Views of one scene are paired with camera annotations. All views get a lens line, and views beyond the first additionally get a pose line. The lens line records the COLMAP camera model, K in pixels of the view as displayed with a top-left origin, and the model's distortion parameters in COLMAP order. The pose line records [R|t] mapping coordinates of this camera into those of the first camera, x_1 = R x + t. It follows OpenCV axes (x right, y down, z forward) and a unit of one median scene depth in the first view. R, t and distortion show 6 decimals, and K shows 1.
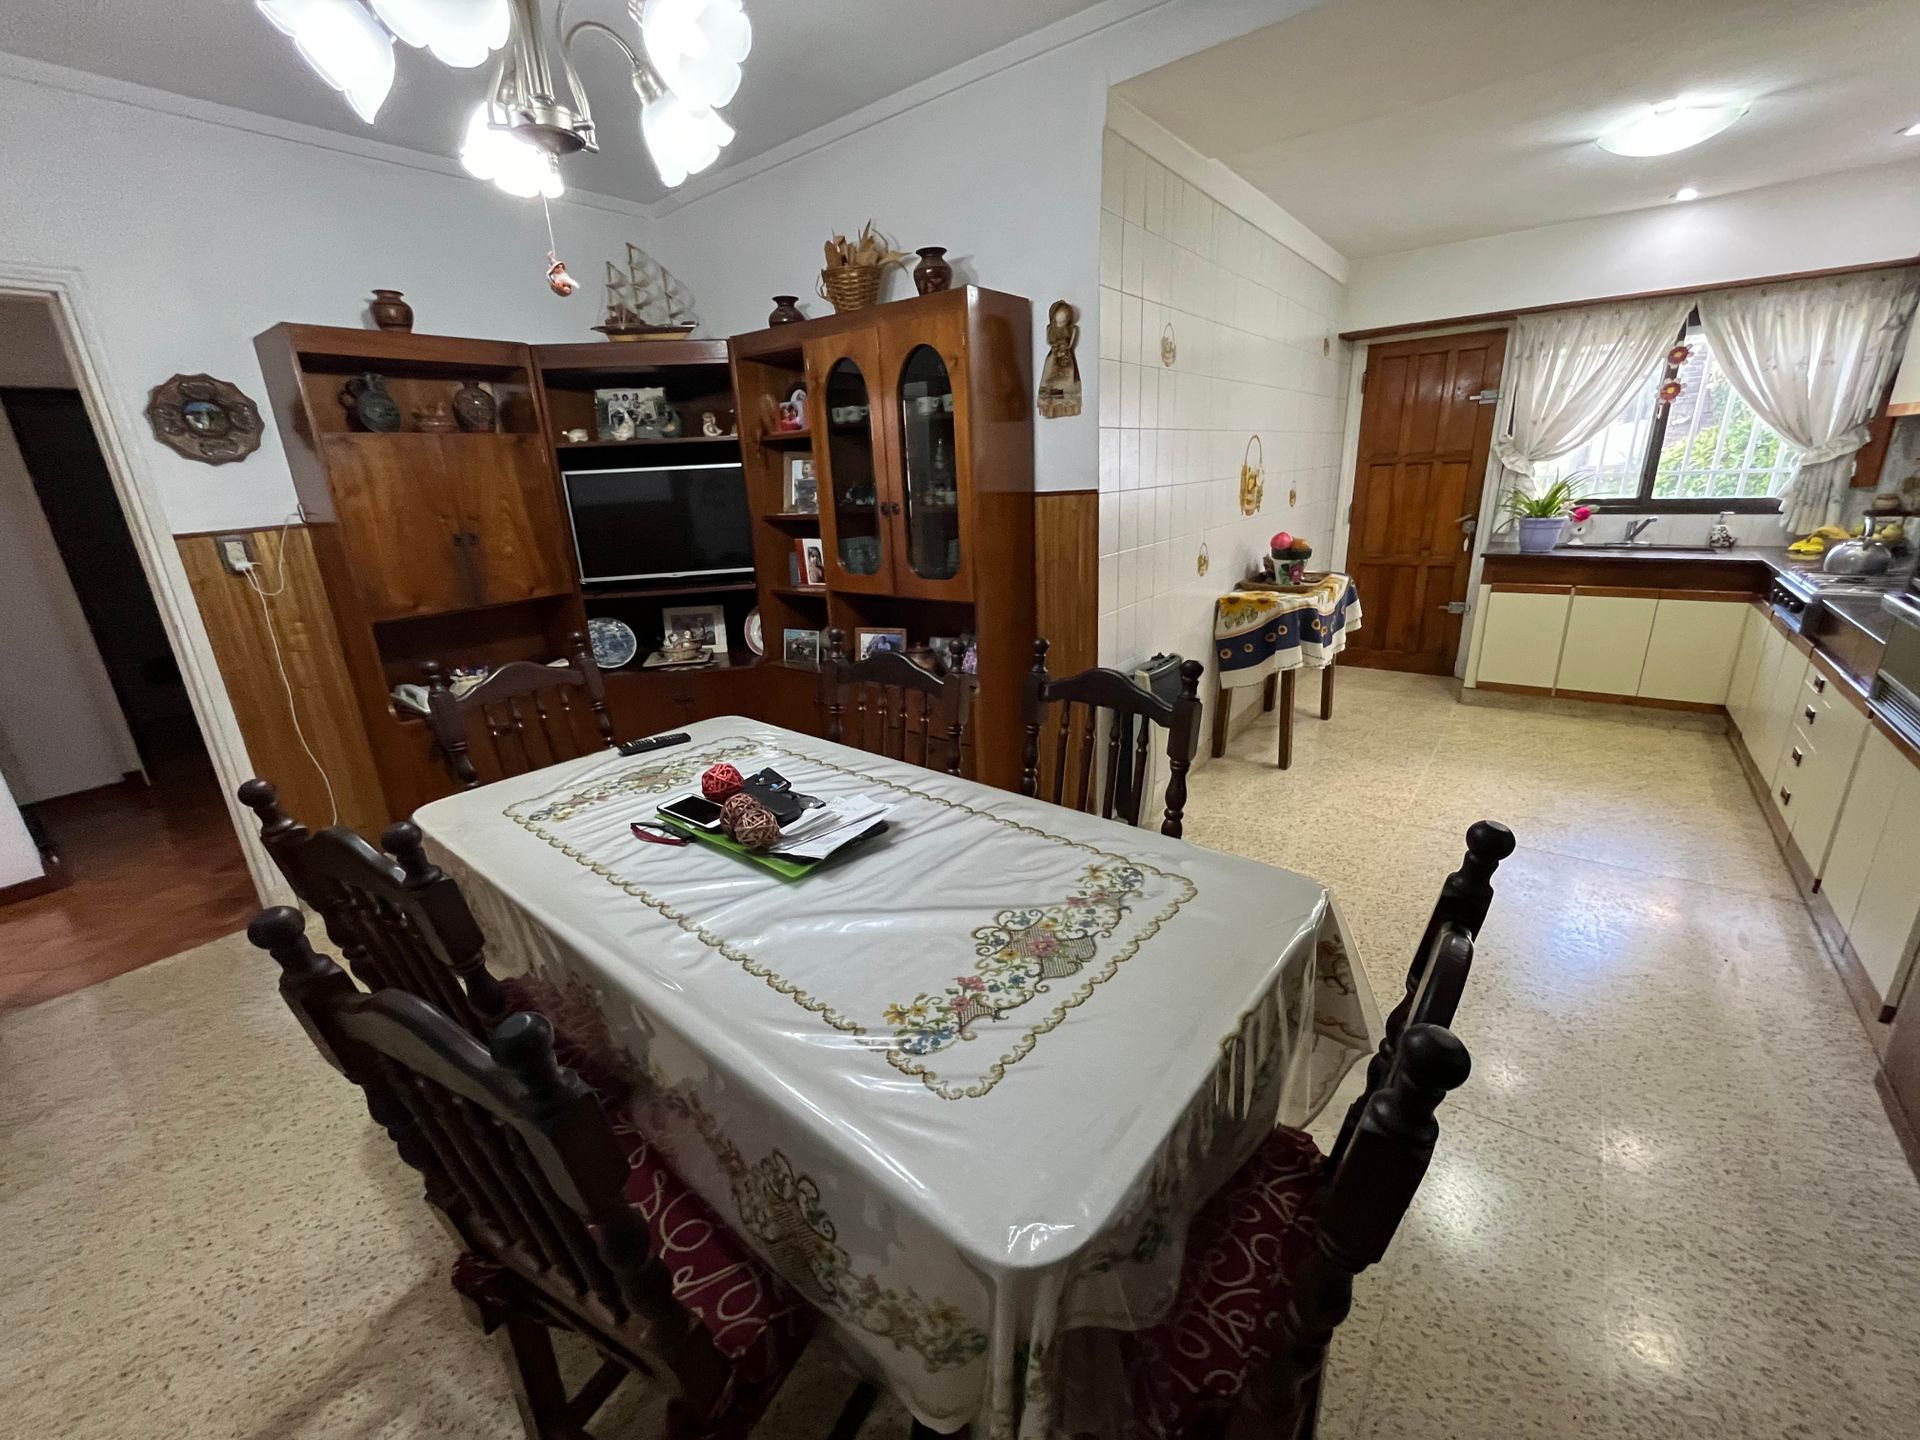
lens RADIAL K [[778.0, 0, 960.3], [0, 778.0, 720.1], [0, 0, 1]] dist [-0.005767, 0.000917]
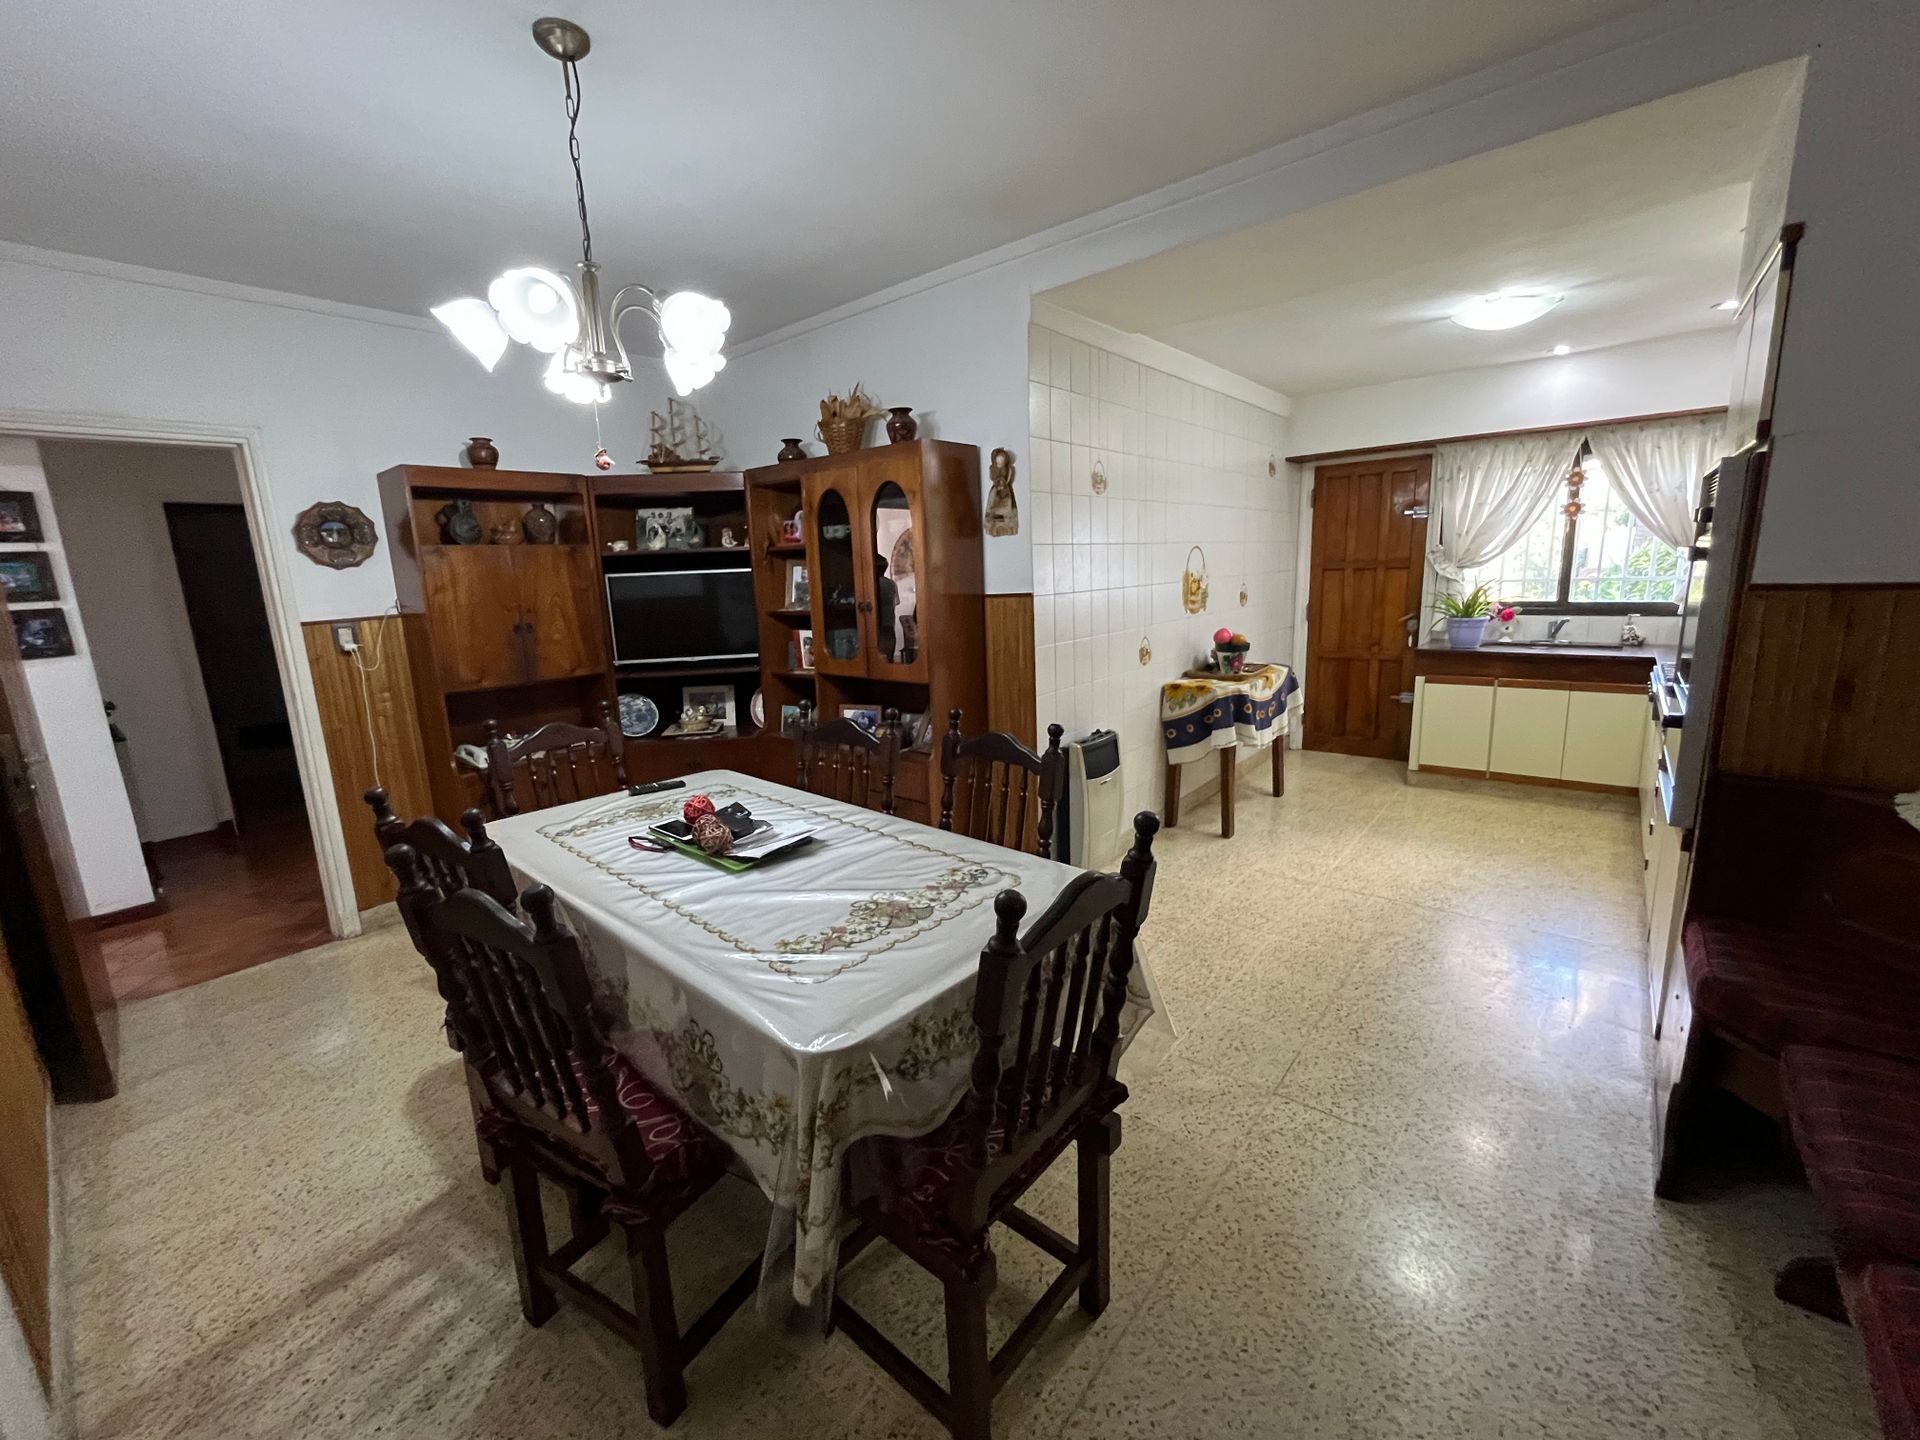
lens RADIAL K [[778.0, 0, 960.5], [0, 778.0, 720.4], [0, 0, 1]] dist [-0.005767, 0.000917]
pose [[0.999021, 0.014815, -0.041674, 0.113481], [-0.019455, 0.993378, -0.113237, 0.040652], [0.039721, 0.113937, 0.992694, -0.187790]]
